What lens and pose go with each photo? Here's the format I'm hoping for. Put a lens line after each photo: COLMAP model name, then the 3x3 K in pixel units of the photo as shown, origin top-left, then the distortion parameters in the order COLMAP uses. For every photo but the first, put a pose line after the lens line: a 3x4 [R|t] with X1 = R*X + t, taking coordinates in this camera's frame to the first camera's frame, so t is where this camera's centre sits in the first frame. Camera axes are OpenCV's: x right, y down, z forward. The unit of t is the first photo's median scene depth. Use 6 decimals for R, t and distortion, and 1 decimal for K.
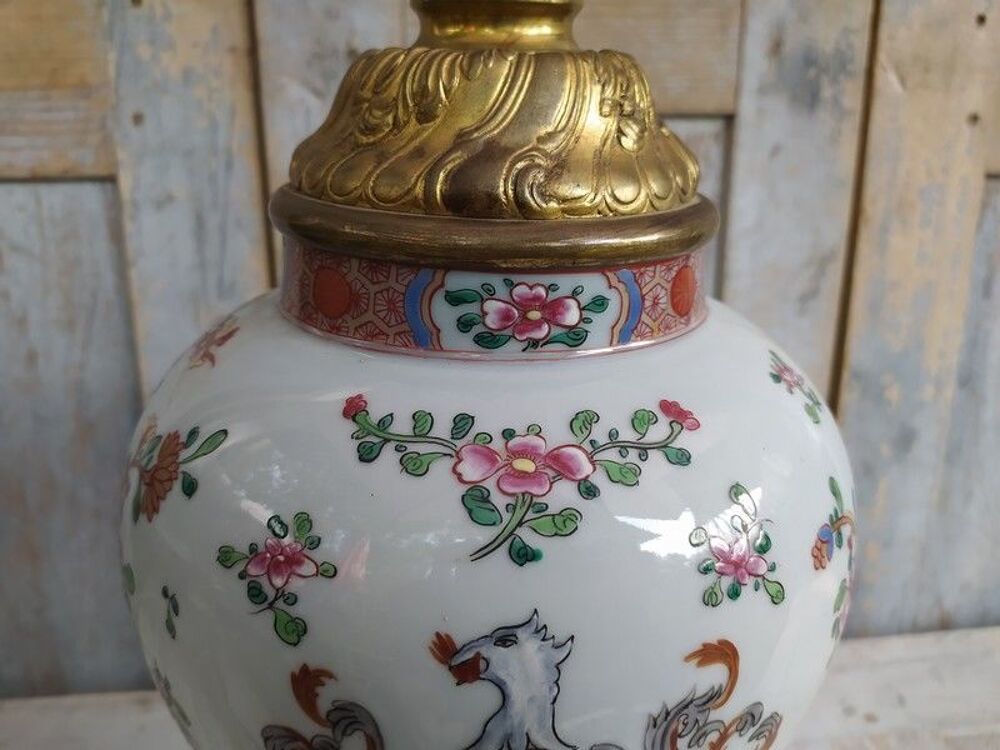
lens RADIAL K [[798.0, 0, 503.5], [0, 798.0, 393.7], [0, 0, 1]] dist [0.017956, -0.057311]
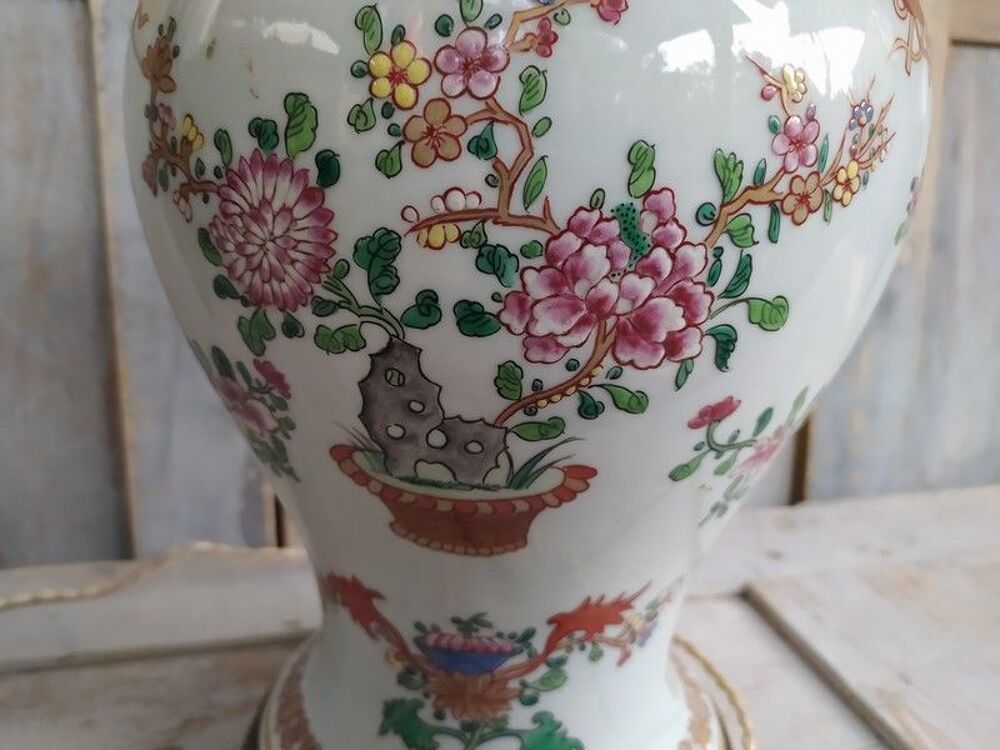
lens RADIAL K [[798.0, 0, 487.9], [0, 798.0, 389.4], [0, 0, 1]] dist [0.017956, -0.057311]
pose [[0.994601, -0.020556, 0.101721, -0.120010], [0.028912, 0.996265, -0.081368, 0.286853], [-0.099668, 0.083870, 0.991480, 0.065021]]
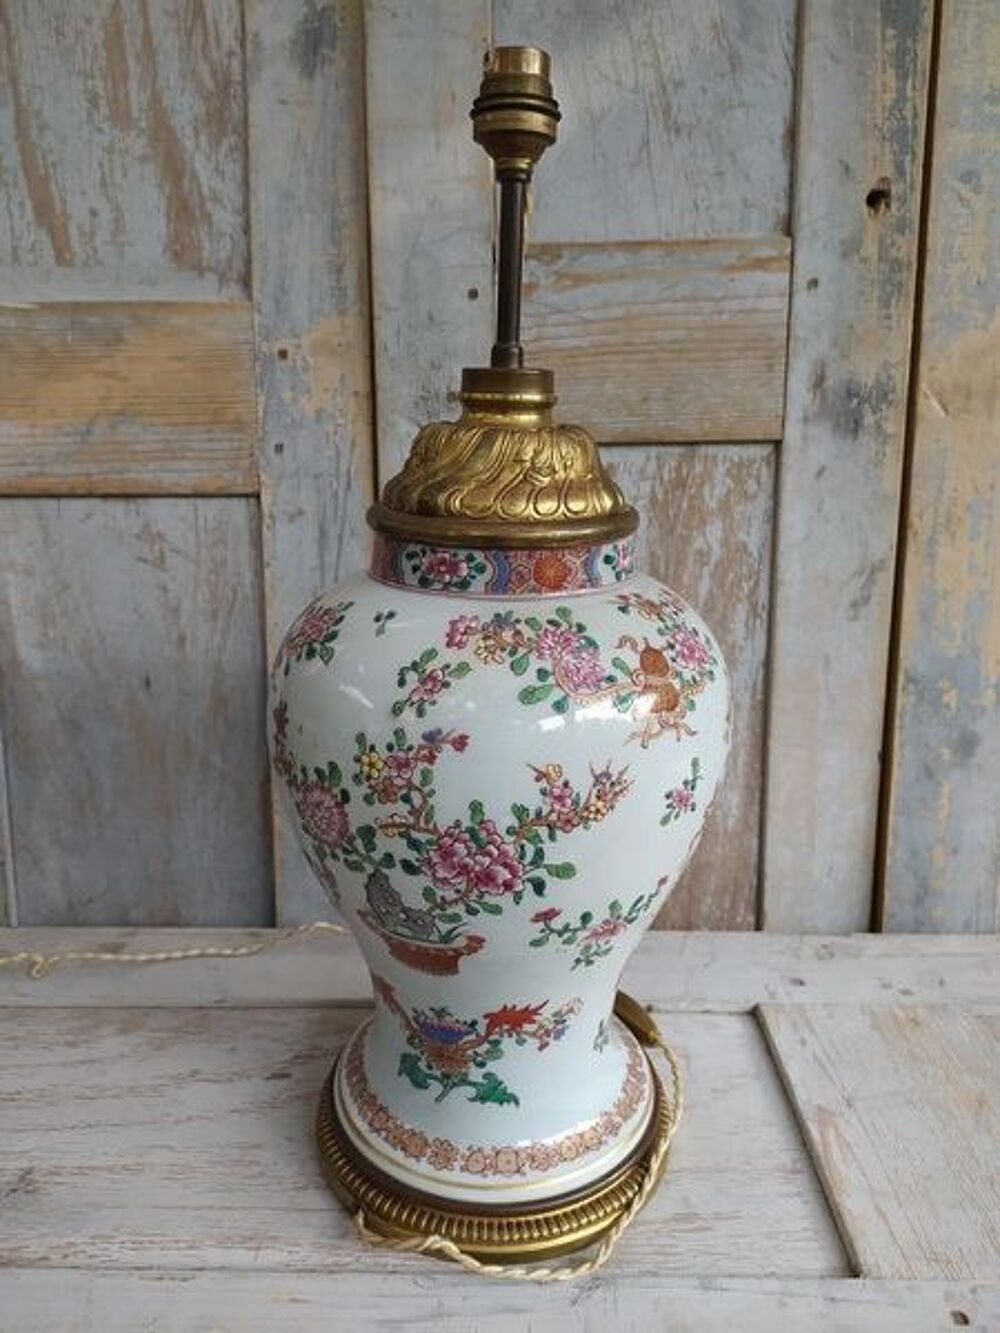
lens RADIAL K [[1042.4, 0, 500.4], [0, 1042.4, 676.7], [0, 0, 1]] dist [0.076857, -0.093867]
pose [[0.990189, 0.023821, -0.137690, 0.115120], [-0.036109, 0.995514, -0.087448, 0.137704], [0.134989, 0.091562, 0.986607, -0.528375]]
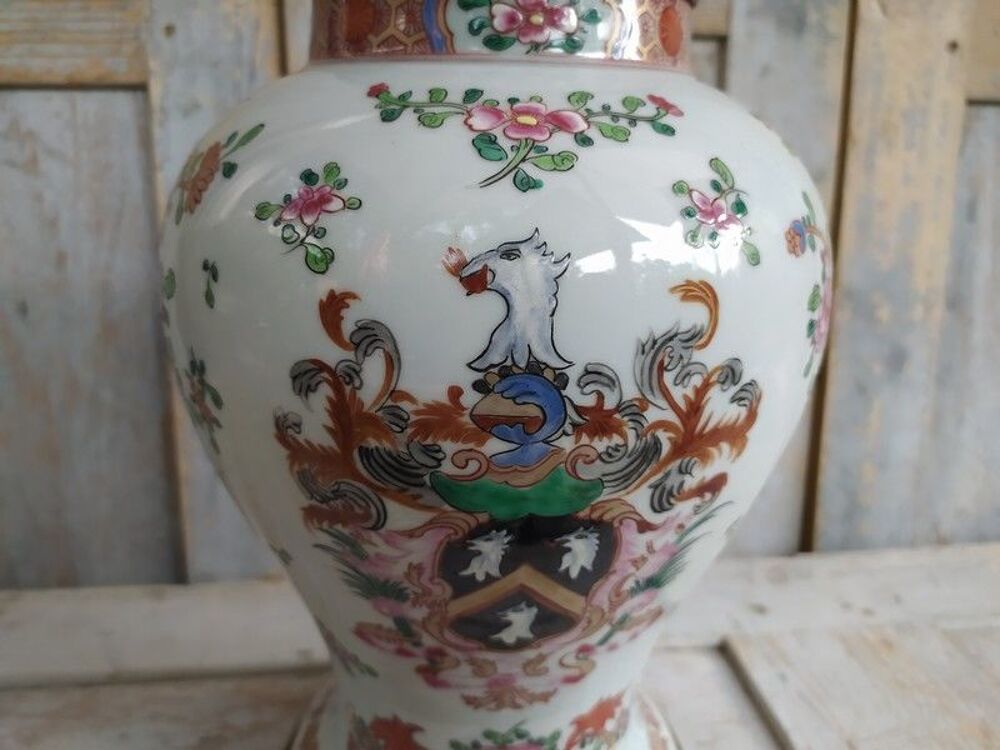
lens RADIAL K [[798.0, 0, 499.0], [0, 798.0, 385.9], [0, 0, 1]] dist [0.017956, -0.057311]
pose [[0.999933, 0.005704, -0.010024, -0.000195], [-0.006277, 0.998293, -0.058068, 0.191129], [0.009676, 0.058128, 0.998262, -0.040663]]
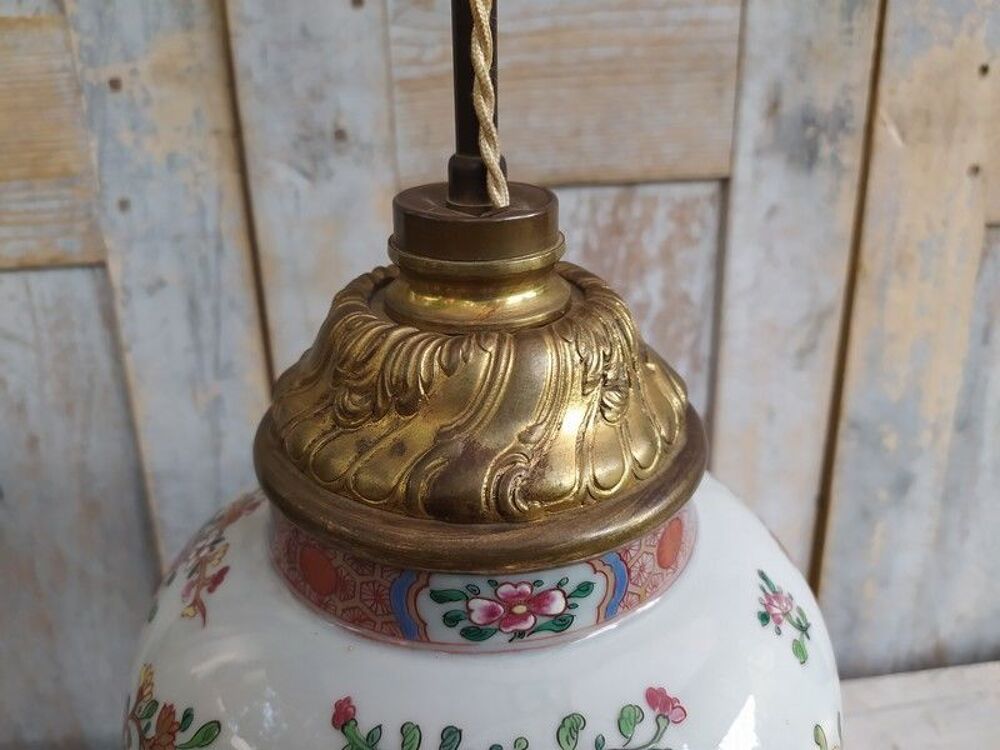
lens RADIAL K [[798.0, 0, 508.6], [0, 798.0, 388.1], [0, 0, 1]] dist [0.017956, -0.057311]
pose [[0.999738, -0.022764, -0.002179, 0.013074], [0.022859, 0.997476, 0.067218, -0.175266], [0.000643, -0.067250, 0.997736, 0.002315]]
